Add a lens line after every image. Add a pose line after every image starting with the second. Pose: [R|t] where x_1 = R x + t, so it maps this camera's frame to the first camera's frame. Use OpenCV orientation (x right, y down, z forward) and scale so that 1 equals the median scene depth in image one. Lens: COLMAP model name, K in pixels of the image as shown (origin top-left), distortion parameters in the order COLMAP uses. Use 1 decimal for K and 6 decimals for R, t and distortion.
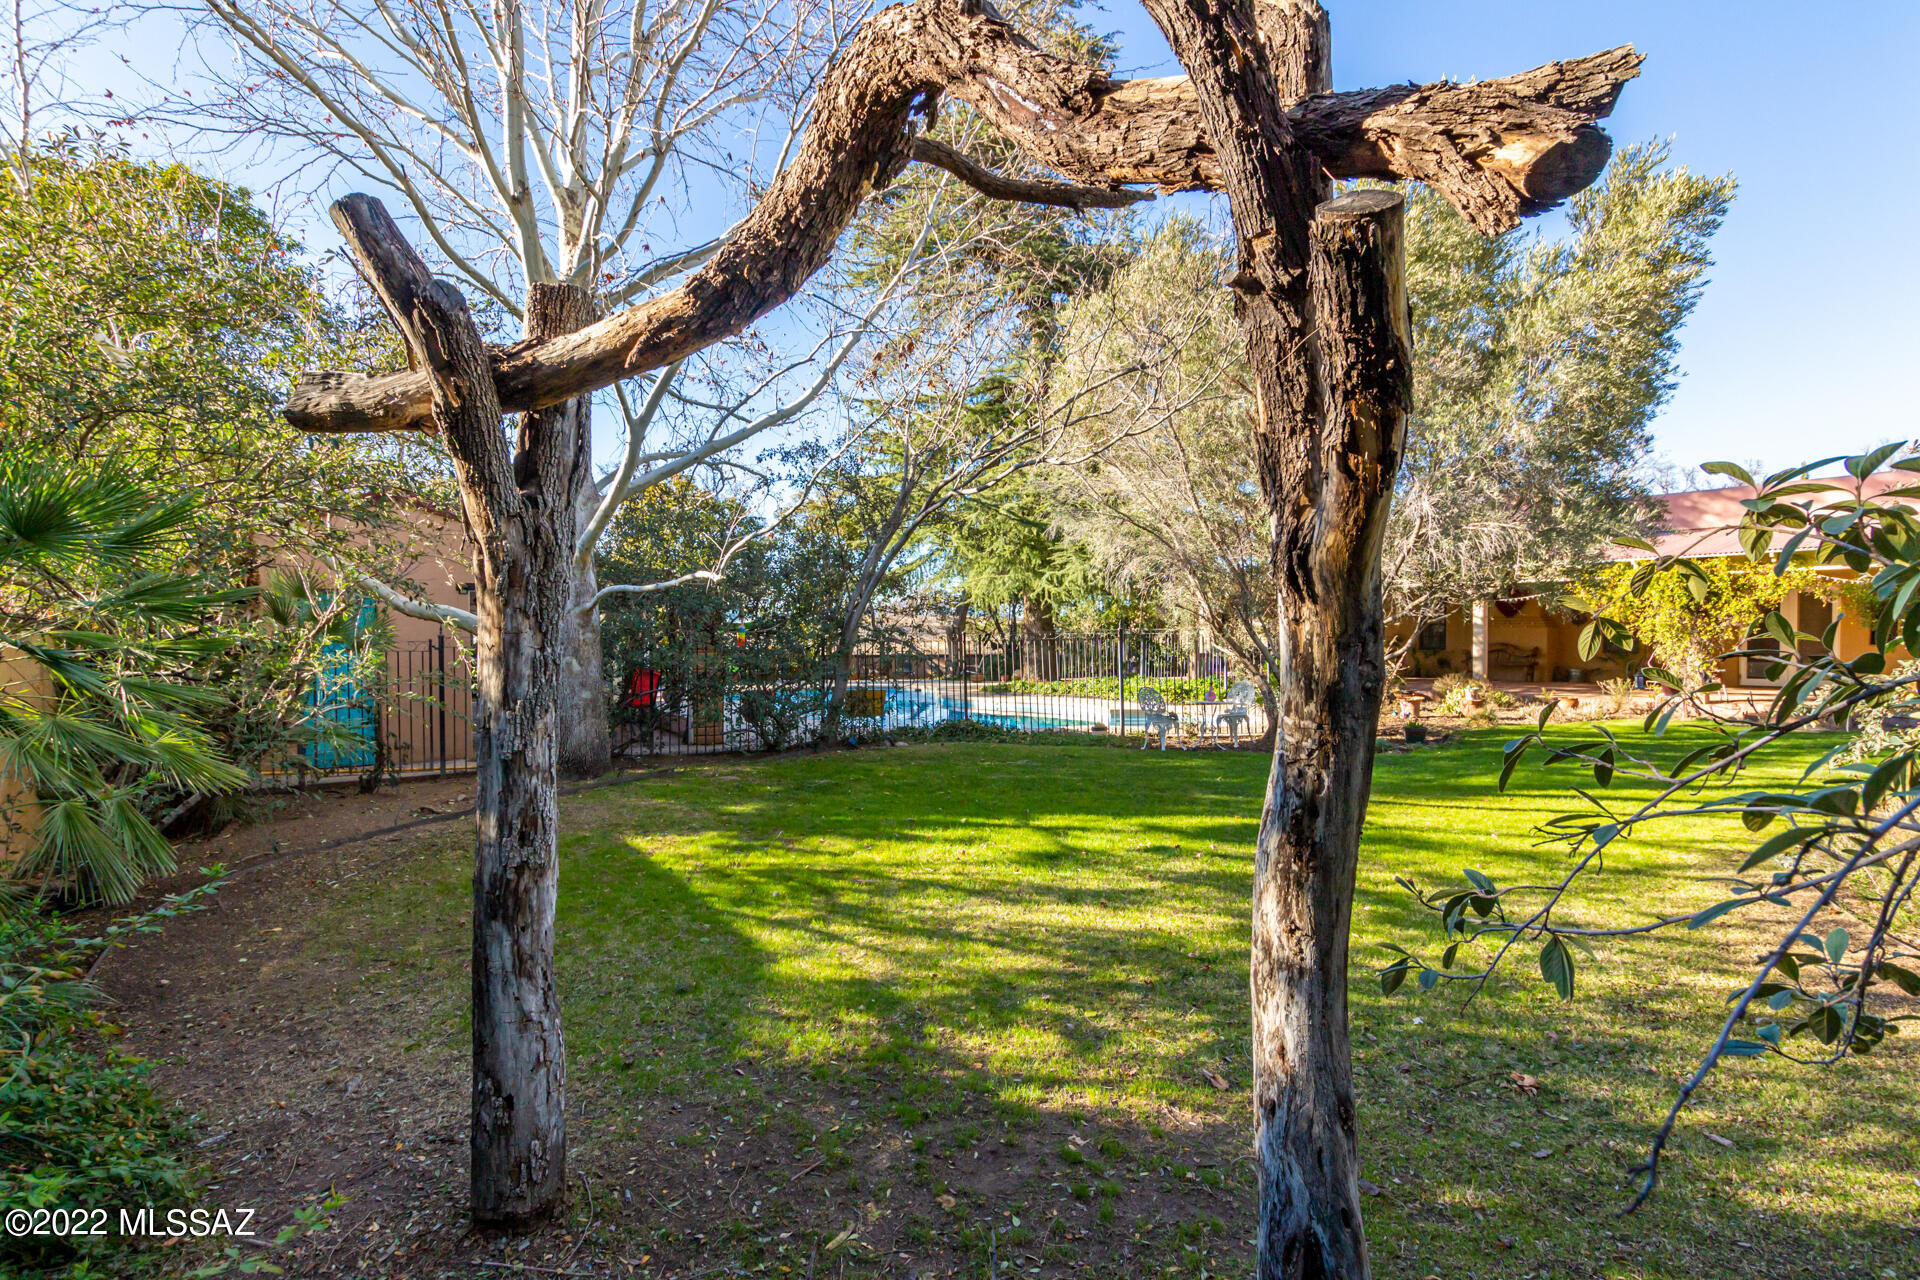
lens RADIAL K [[934.7, 0, 951.8], [0, 934.7, 636.7], [0, 0, 1]] dist [0.015181, 0.001313]
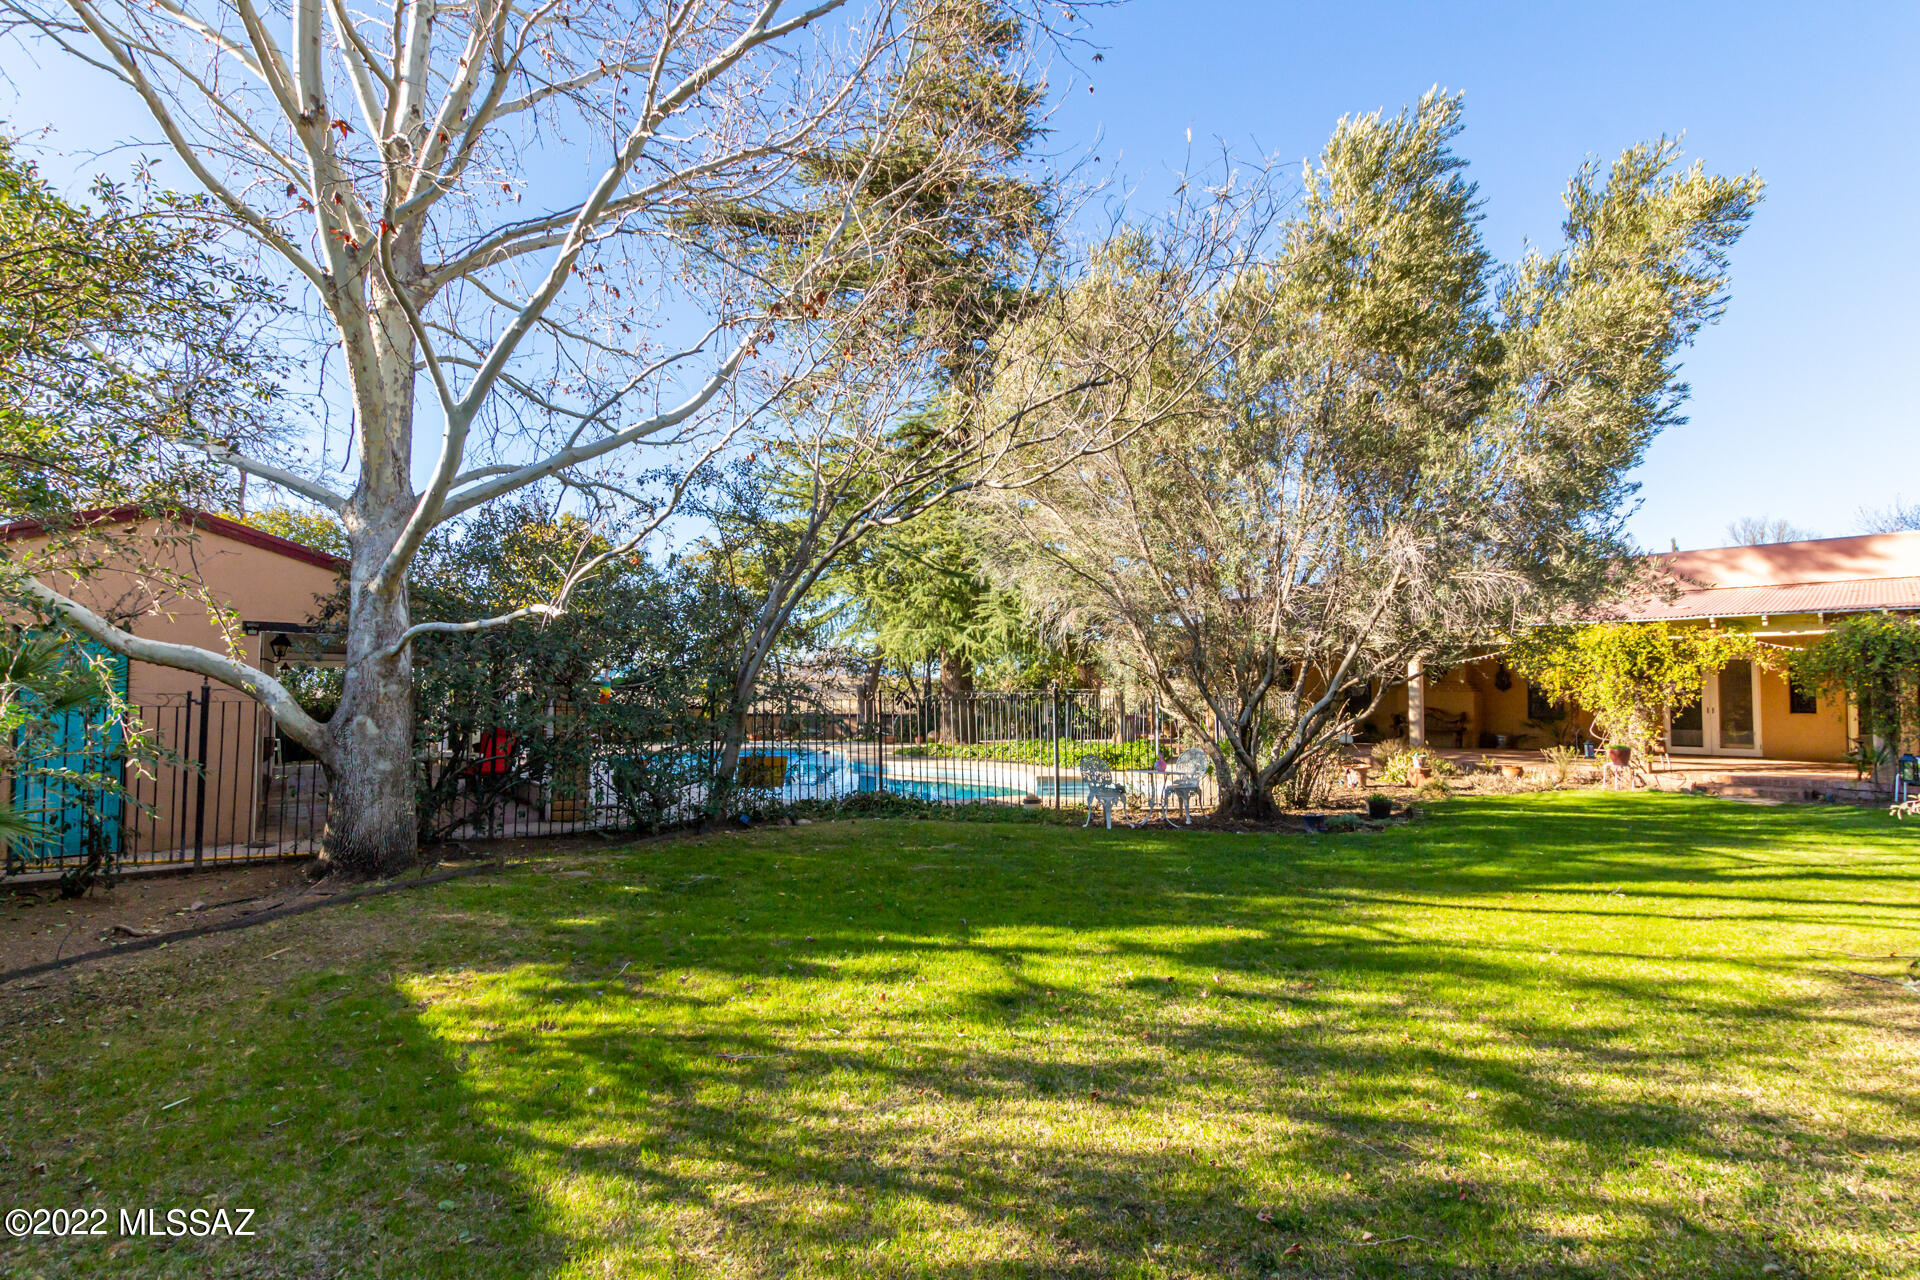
lens RADIAL K [[934.7, 0, 956.2], [0, 934.7, 648.9], [0, 0, 1]] dist [0.015181, 0.001313]
pose [[0.994900, 0.015742, 0.099631, -0.004771], [-0.010776, 0.998681, -0.050194, 0.000464], [-0.100290, 0.048864, 0.993758, 0.167479]]
